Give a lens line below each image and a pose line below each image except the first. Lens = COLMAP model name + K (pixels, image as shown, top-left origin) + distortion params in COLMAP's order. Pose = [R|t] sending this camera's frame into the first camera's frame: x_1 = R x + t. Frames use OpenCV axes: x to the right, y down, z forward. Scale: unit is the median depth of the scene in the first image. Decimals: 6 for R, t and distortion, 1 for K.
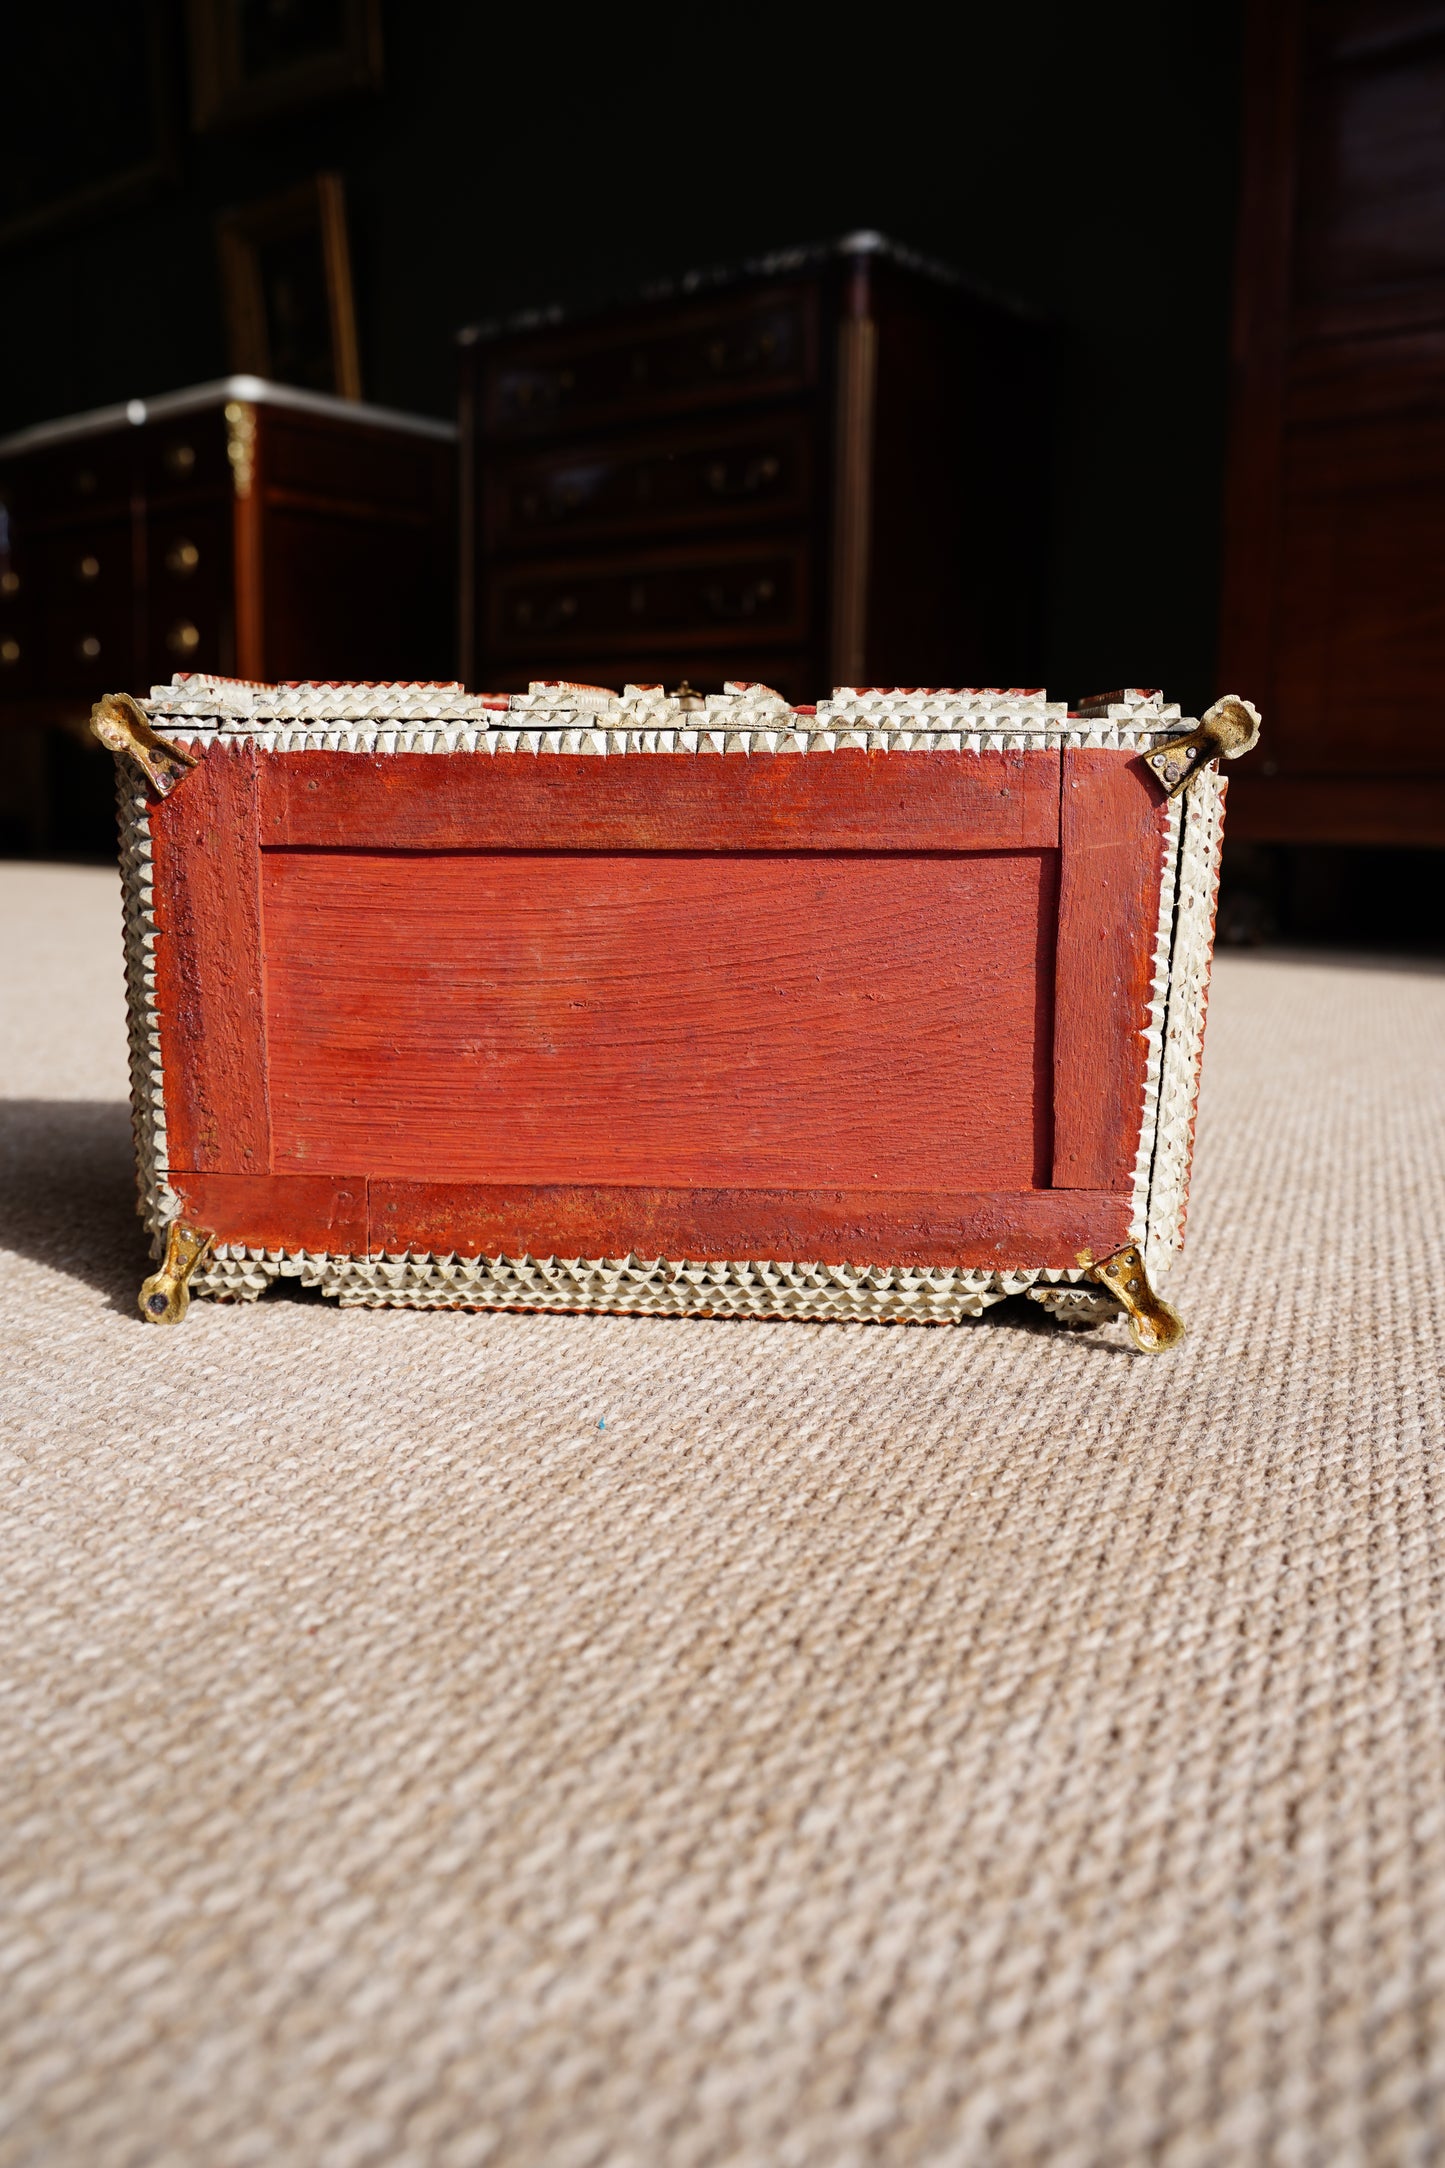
lens RADIAL K [[1768.5, 0, 722.5], [0, 1768.5, 1084.0], [0, 0, 1]] dist [-0.068674, 0.005890]
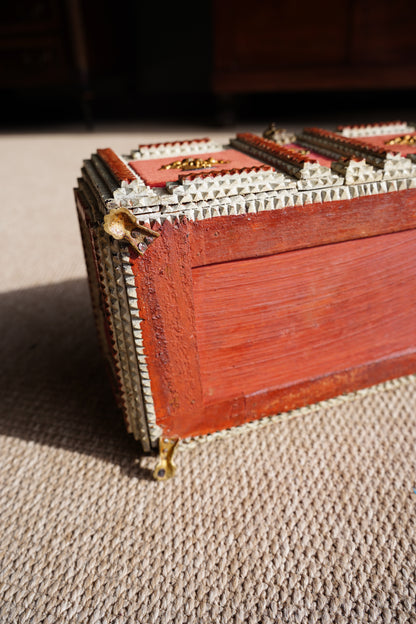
lens RADIAL K [[509.0, 0, 208.0], [0, 509.0, 312.0], [0, 0, 1]] dist [-0.068674, 0.005890]
pose [[0.910922, -0.238751, 0.336481, -0.444786], [0.119640, 0.933370, 0.338387, -0.277044], [-0.394852, -0.267988, 0.878792, 0.489483]]
